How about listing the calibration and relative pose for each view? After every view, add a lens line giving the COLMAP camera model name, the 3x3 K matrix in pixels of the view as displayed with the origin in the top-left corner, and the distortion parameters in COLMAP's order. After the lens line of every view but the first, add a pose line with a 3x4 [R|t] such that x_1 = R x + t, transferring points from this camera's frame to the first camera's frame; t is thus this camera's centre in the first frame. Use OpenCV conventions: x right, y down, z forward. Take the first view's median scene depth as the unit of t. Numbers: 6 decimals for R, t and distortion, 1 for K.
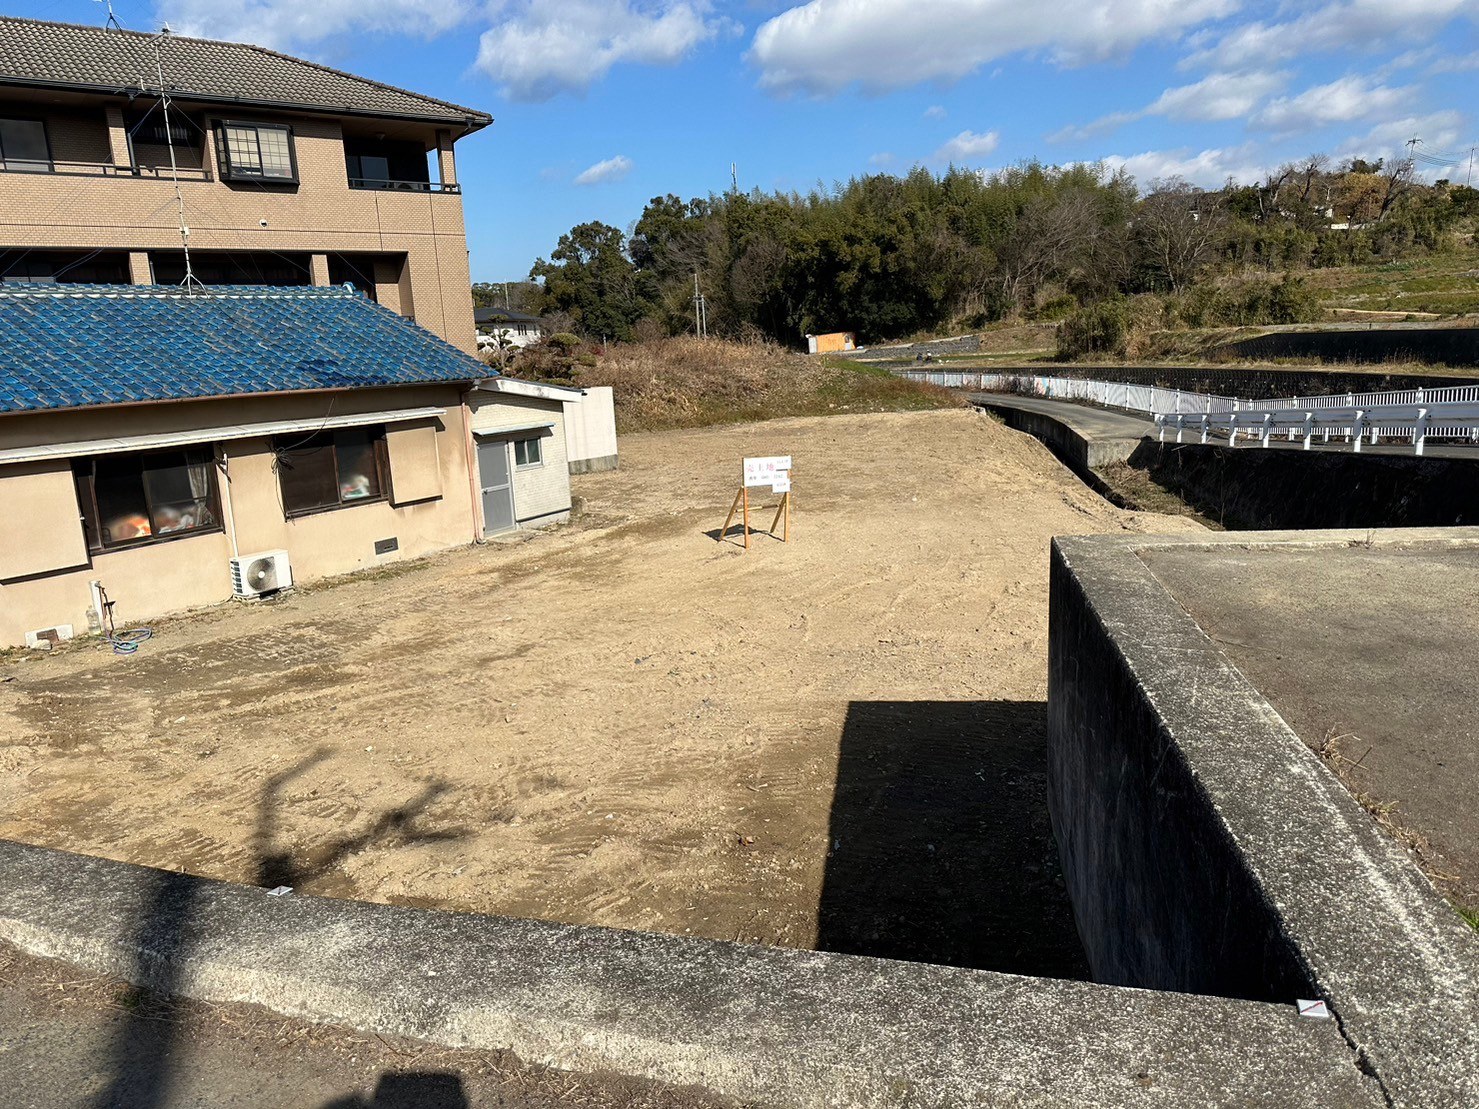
lens RADIAL K [[1040.6, 0, 762.4], [0, 1040.6, 564.6], [0, 0, 1]] dist [0.054366, -0.067354]
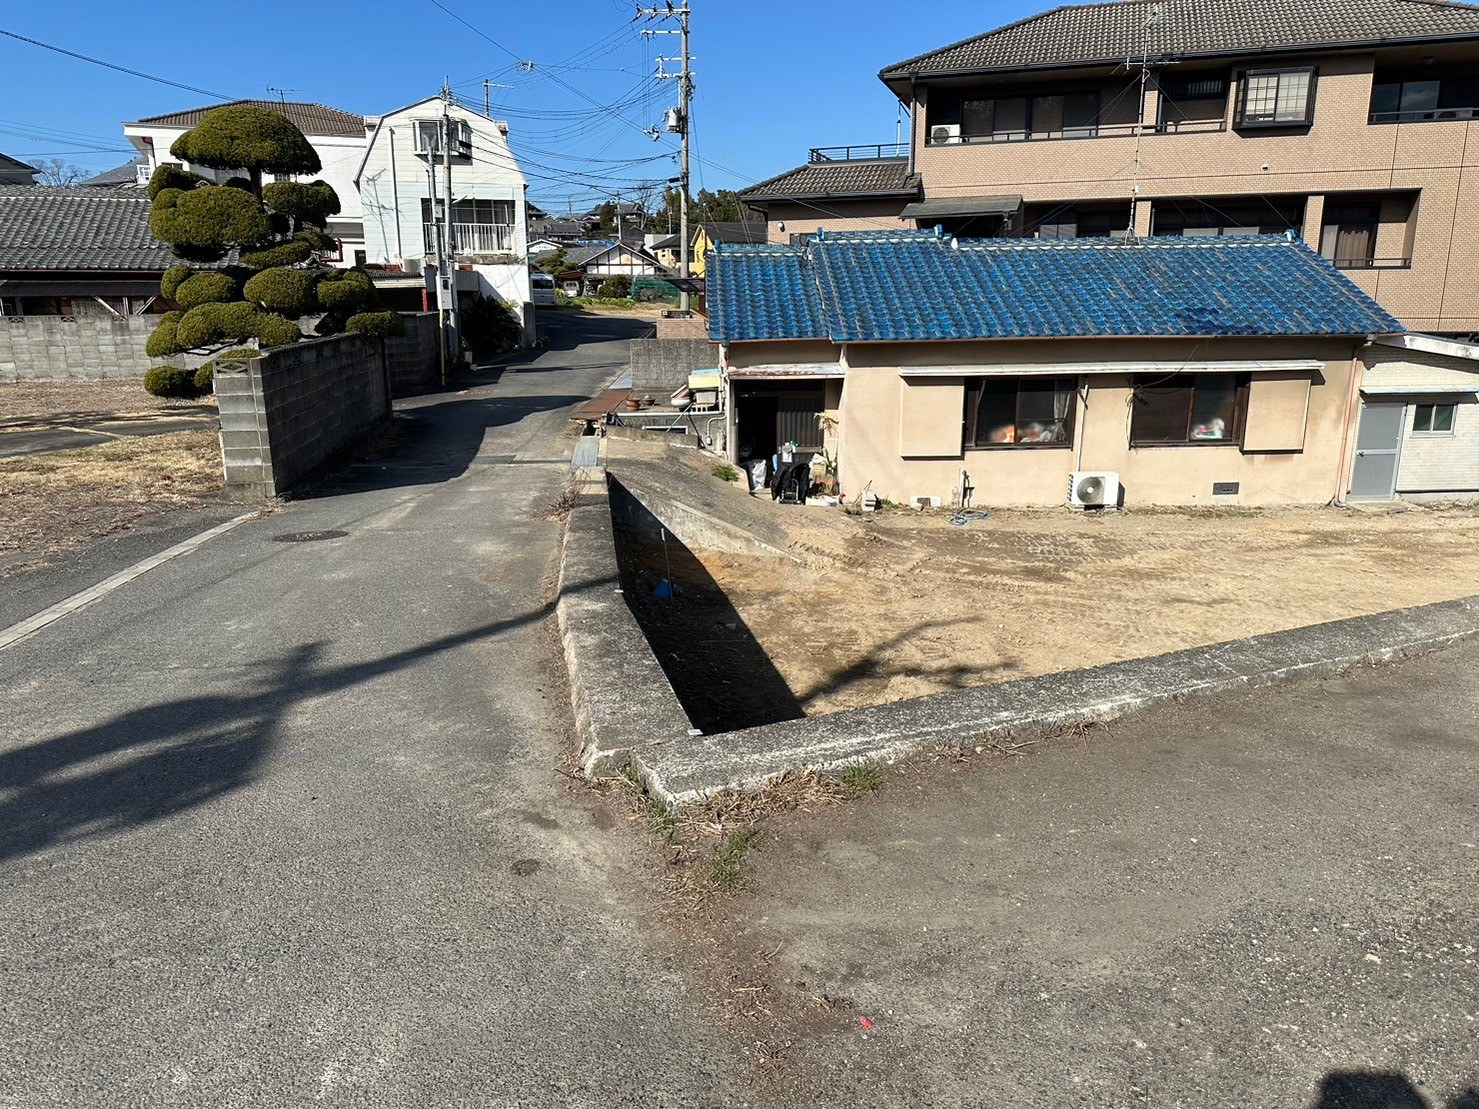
lens RADIAL K [[1040.6, 0, 723.3], [0, 1040.6, 560.8], [0, 0, 1]] dist [0.054366, -0.067354]
pose [[0.544125, 0.244580, -0.802564, 0.177288], [-0.191900, 0.967490, 0.164736, -0.018886], [0.816763, 0.064376, 0.573370, -0.007815]]
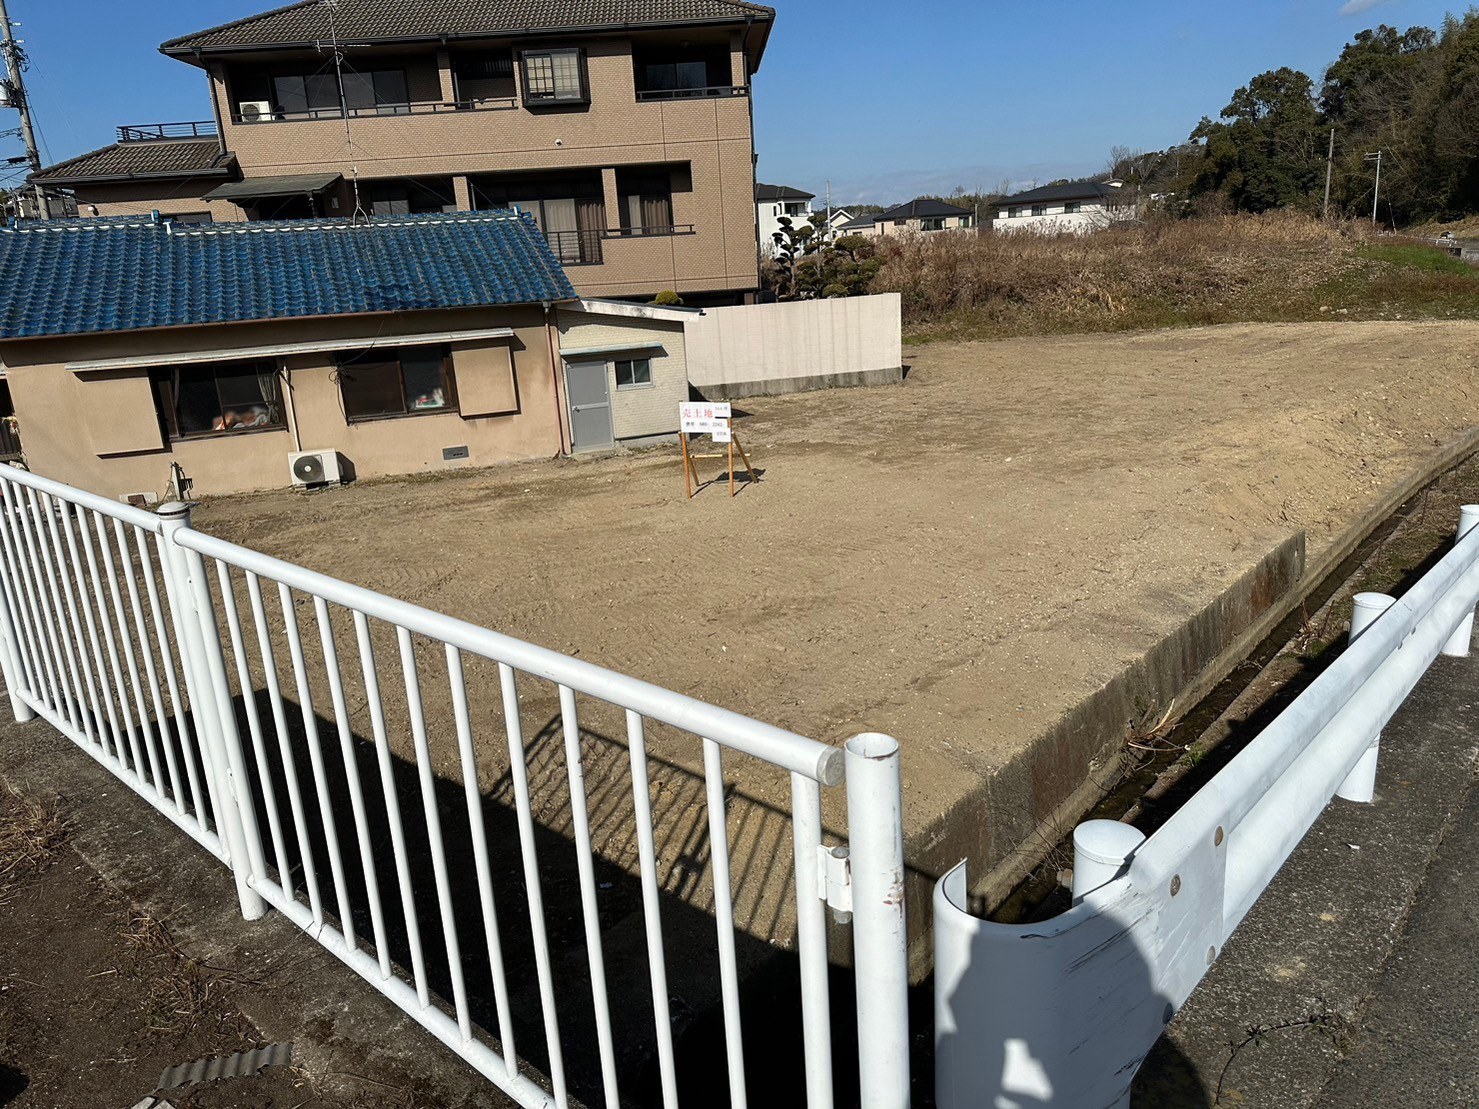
lens RADIAL K [[1040.6, 0, 738.8], [0, 1040.6, 556.0], [0, 0, 1]] dist [0.054366, -0.067354]
pose [[0.802469, 0.166422, -0.573016, 0.421799], [-0.104134, 0.984641, 0.140138, -0.075224], [0.587537, -0.052786, 0.807473, 0.205987]]
